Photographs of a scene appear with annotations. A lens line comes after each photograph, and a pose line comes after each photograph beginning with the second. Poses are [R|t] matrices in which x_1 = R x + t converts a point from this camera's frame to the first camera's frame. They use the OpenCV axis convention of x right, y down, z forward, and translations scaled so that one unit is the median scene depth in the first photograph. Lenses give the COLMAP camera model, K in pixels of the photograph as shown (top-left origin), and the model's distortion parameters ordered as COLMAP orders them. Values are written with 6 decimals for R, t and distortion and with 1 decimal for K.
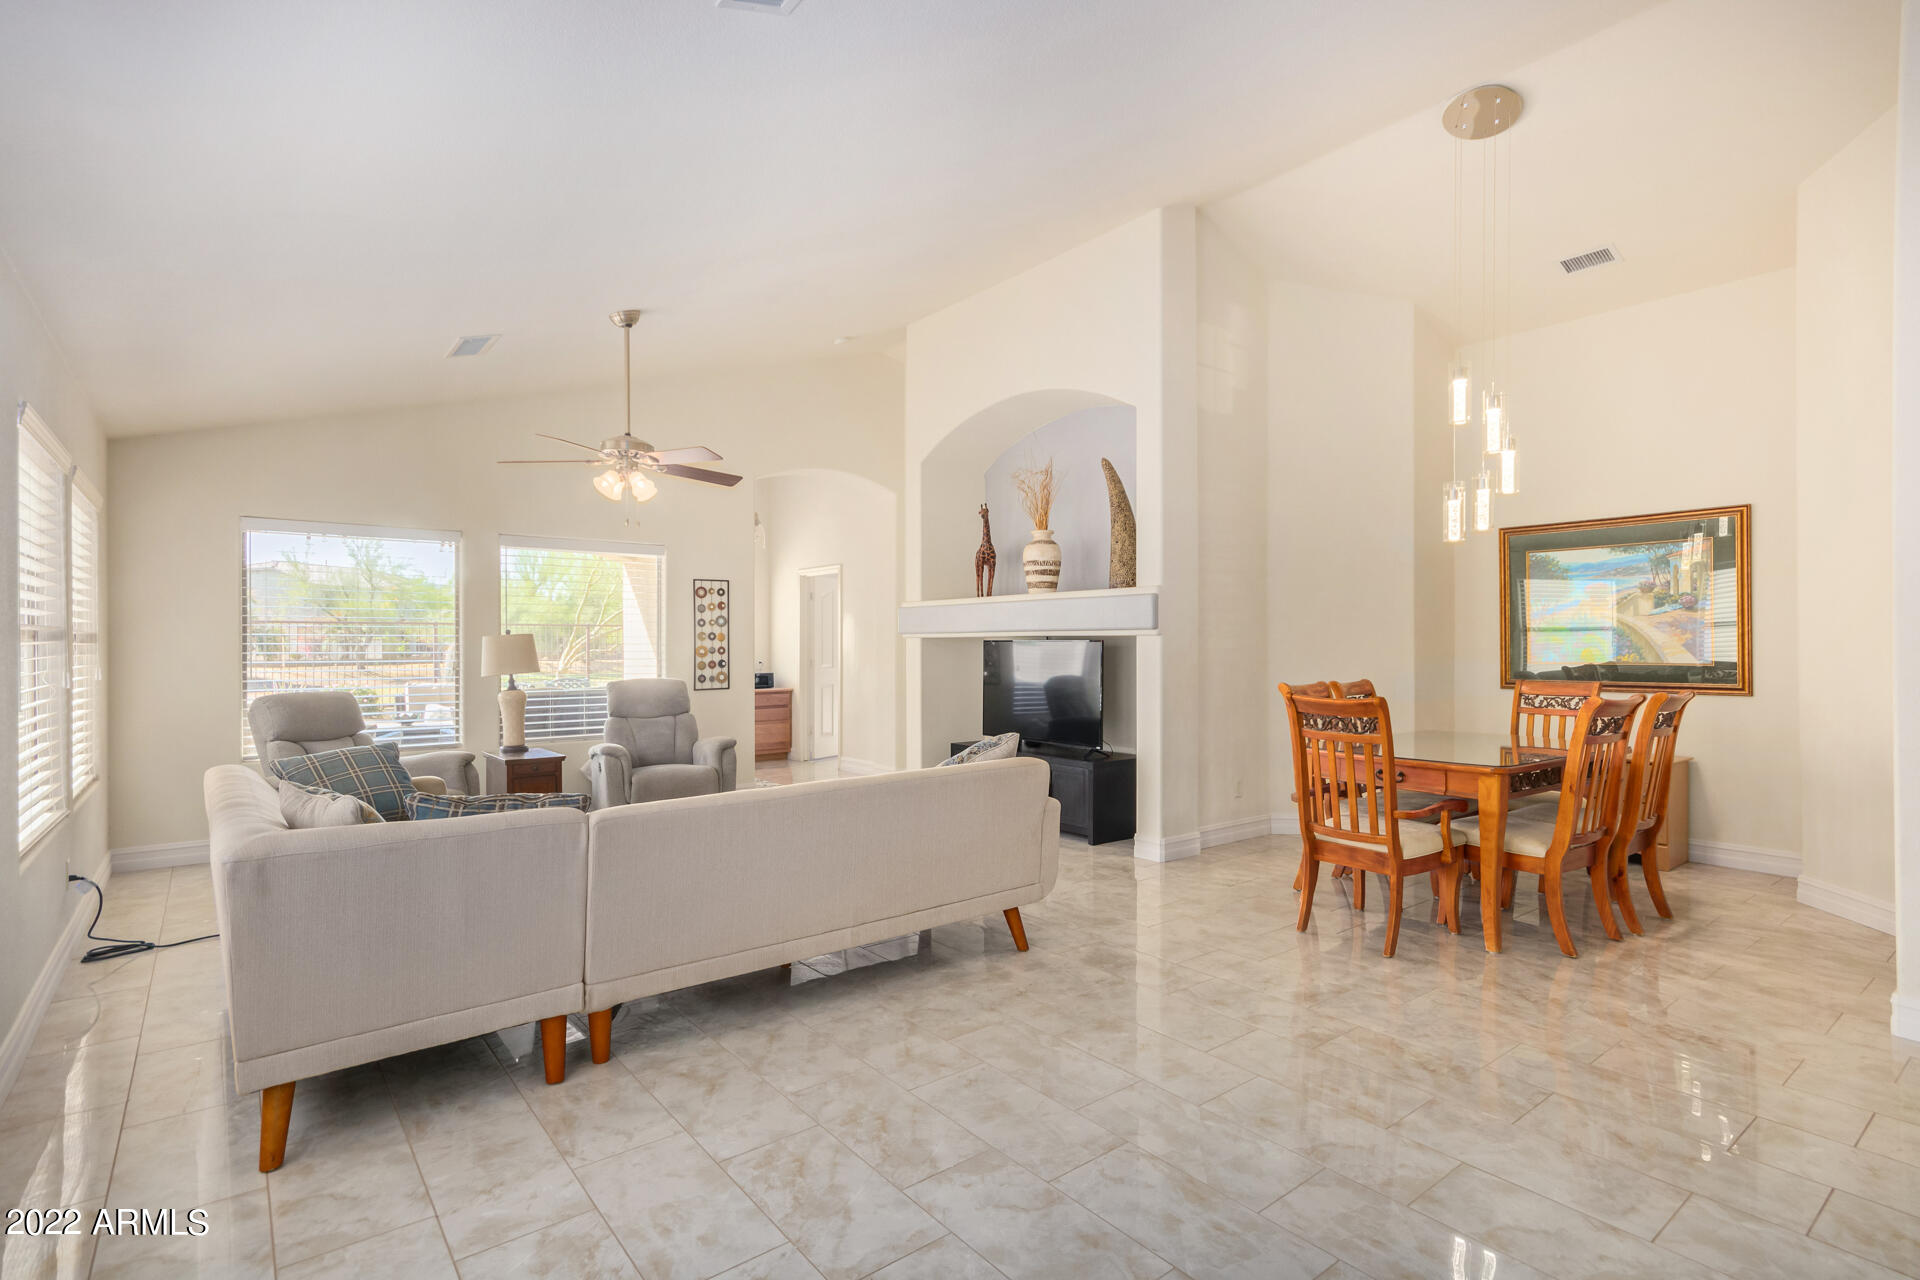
lens RADIAL K [[936.2, 0, 960.0], [0, 936.2, 640.0], [0, 0, 1]] dist [0.012103, -0.000101]
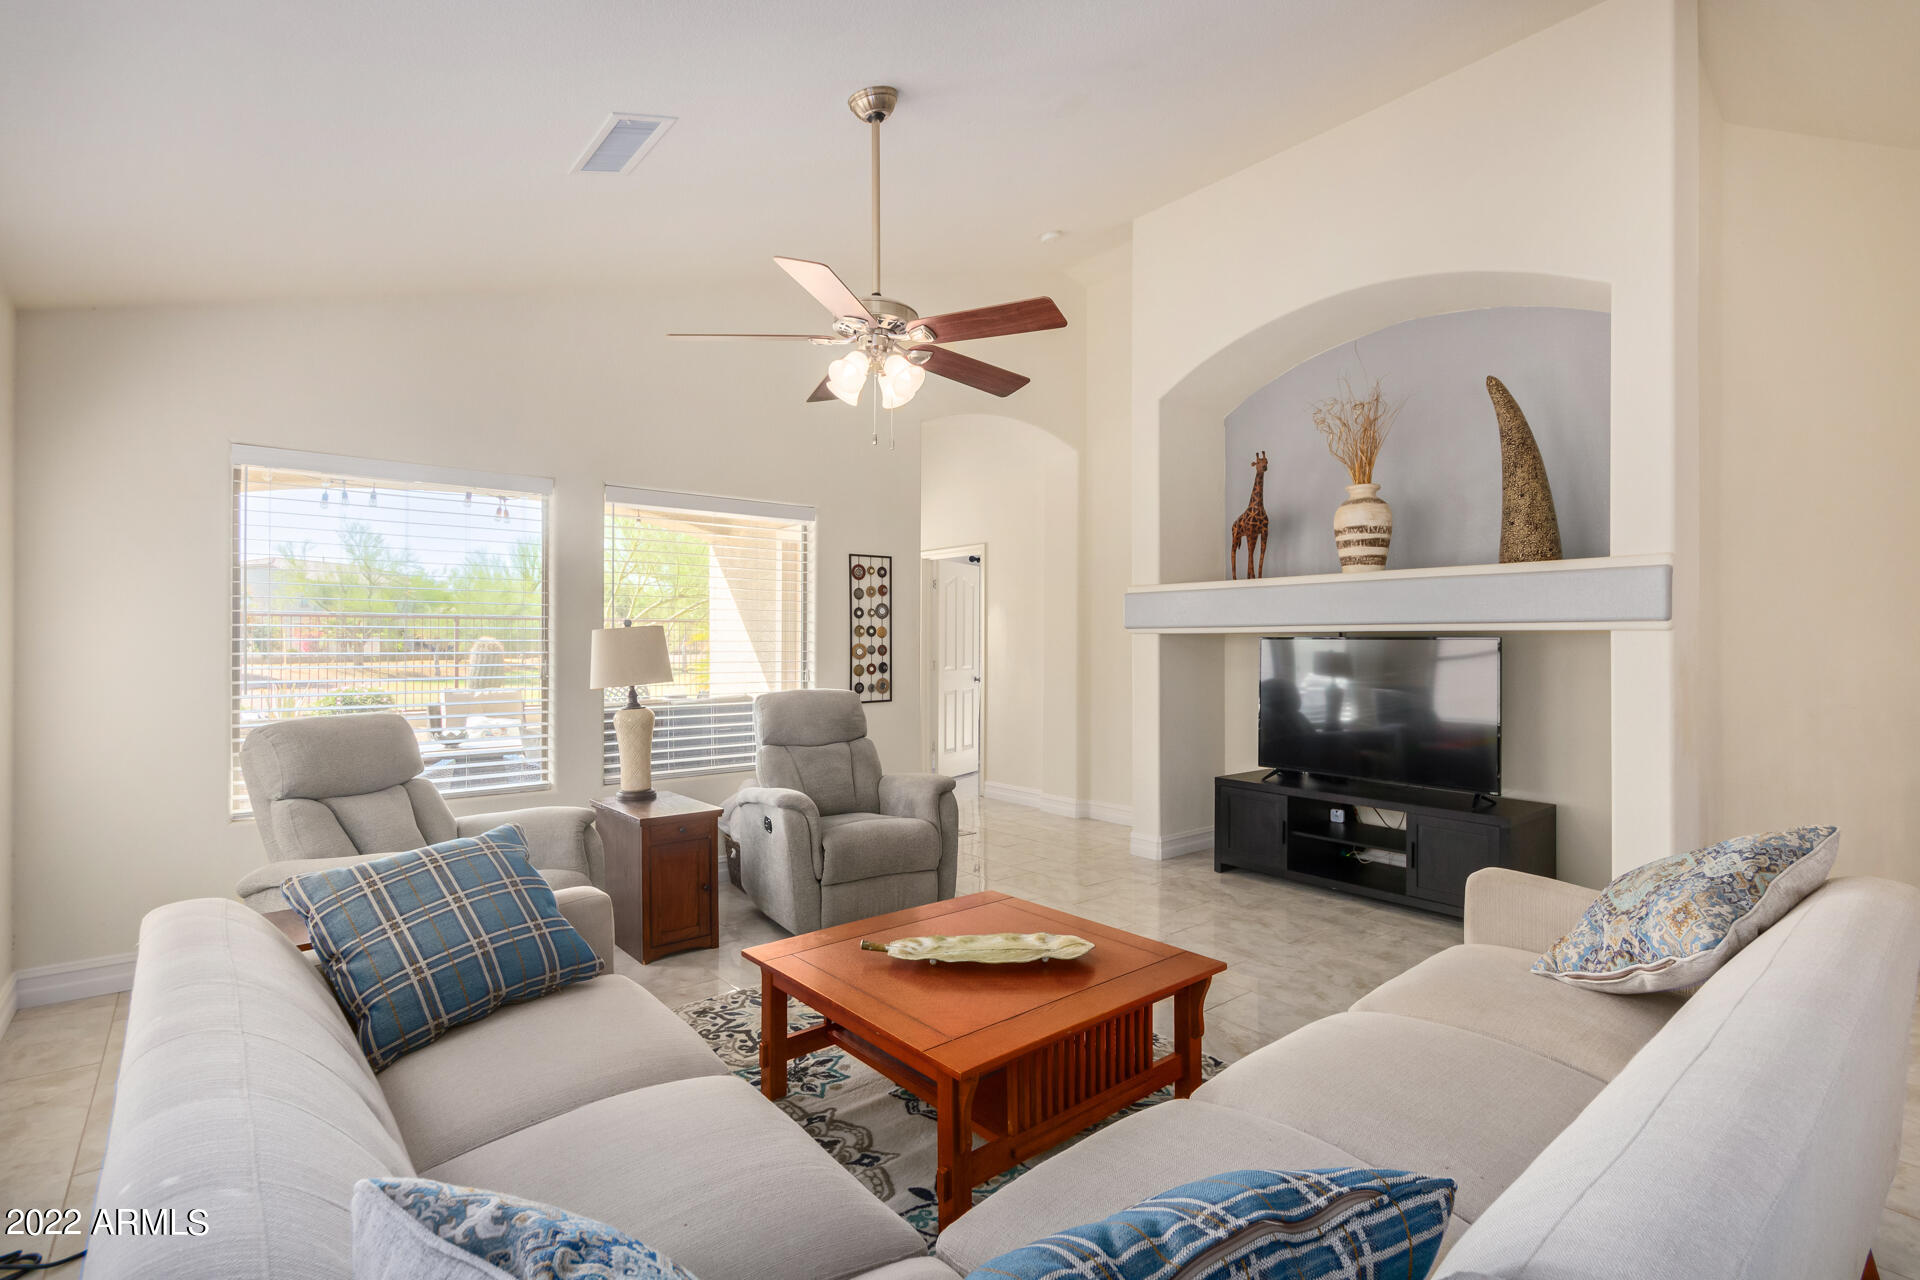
lens RADIAL K [[913.3, 0, 976.7], [0, 913.3, 635.9], [0, 0, 1]] dist [-0.000271, 0.000809]
pose [[0.999564, 0.002376, 0.029435, -0.211475], [-0.002305, 0.999994, -0.002444, 0.001530], [-0.029440, 0.002375, 0.999564, 0.282046]]
